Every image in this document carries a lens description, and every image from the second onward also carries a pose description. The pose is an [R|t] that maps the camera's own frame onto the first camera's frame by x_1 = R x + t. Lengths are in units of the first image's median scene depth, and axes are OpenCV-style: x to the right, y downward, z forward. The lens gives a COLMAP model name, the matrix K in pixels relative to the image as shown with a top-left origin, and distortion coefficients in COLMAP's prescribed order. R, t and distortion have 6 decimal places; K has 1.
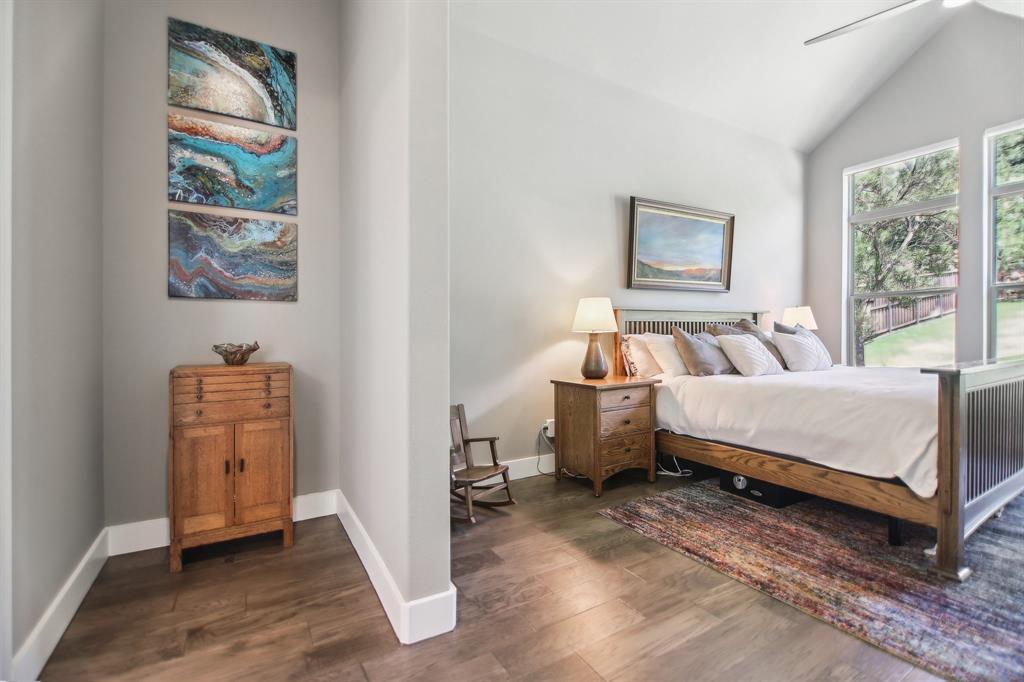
lens RADIAL K [[459.4, 0, 510.4], [0, 459.4, 337.9], [0, 0, 1]] dist [-0.001765, -0.000694]
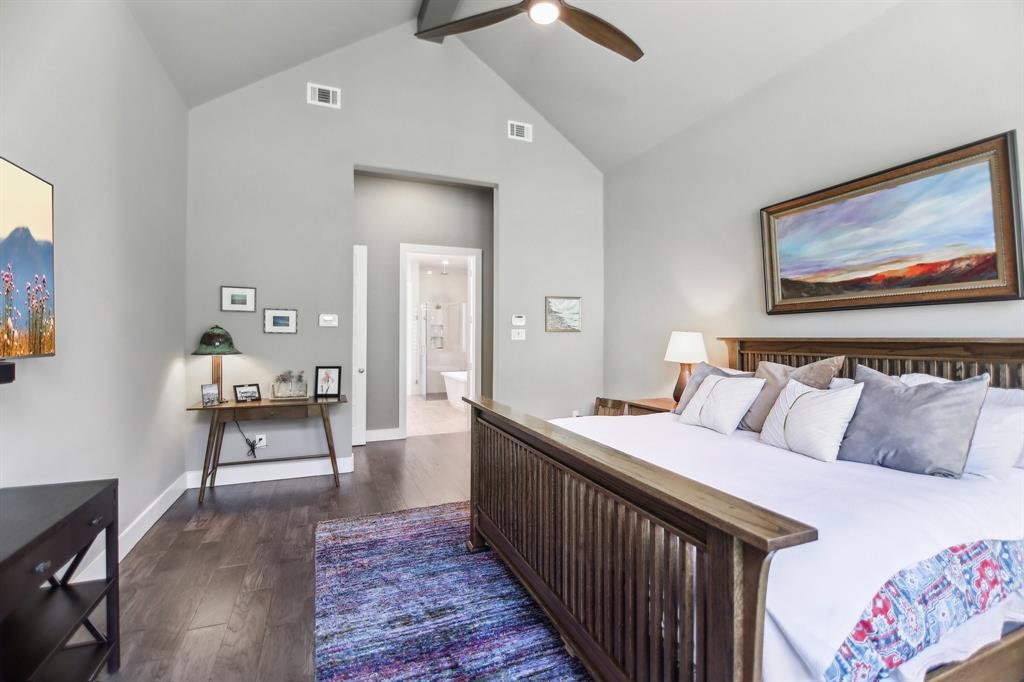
lens RADIAL K [[459.4, 0, 510.4], [0, 459.4, 337.9], [0, 0, 1]] dist [-0.001765, -0.000694]
pose [[-0.157556, 0.006532, -0.987488, 1.434479], [-0.015224, 0.999843, 0.009043, -0.079081], [0.987393, 0.016458, -0.157432, 0.807932]]
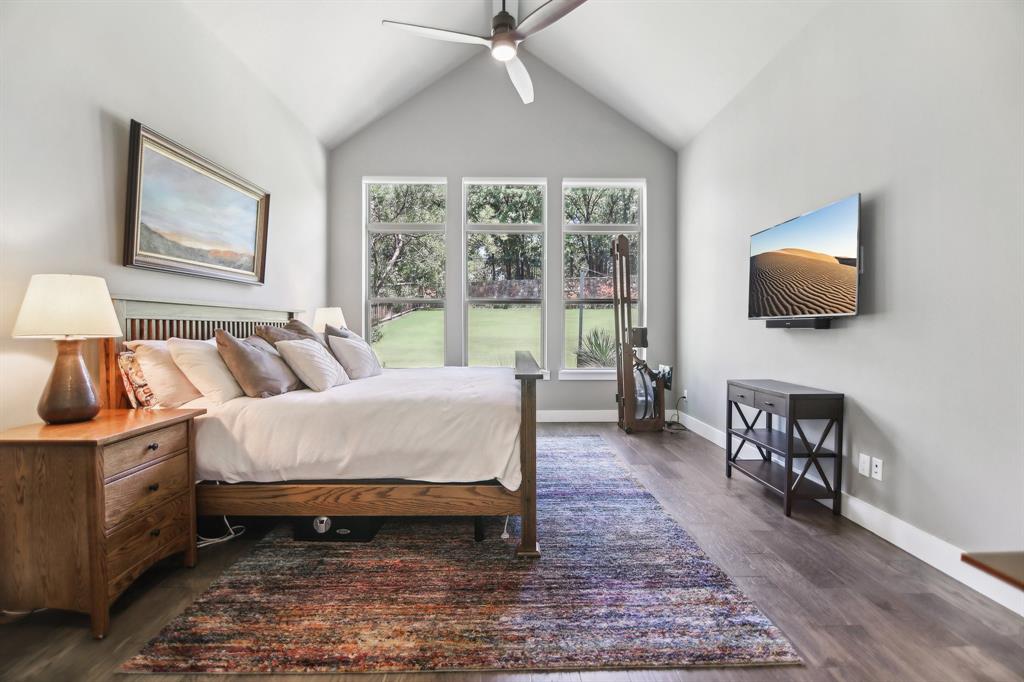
lens RADIAL K [[468.3, 0, 515.9], [0, 468.3, 338.8], [0, 0, 1]] dist [-0.000334, -0.011891]
pose [[0.492235, -0.009579, 0.870410, -0.040165], [0.001968, 0.999949, 0.009891, -0.017247], [-0.870460, -0.003156, 0.492229, 0.279220]]
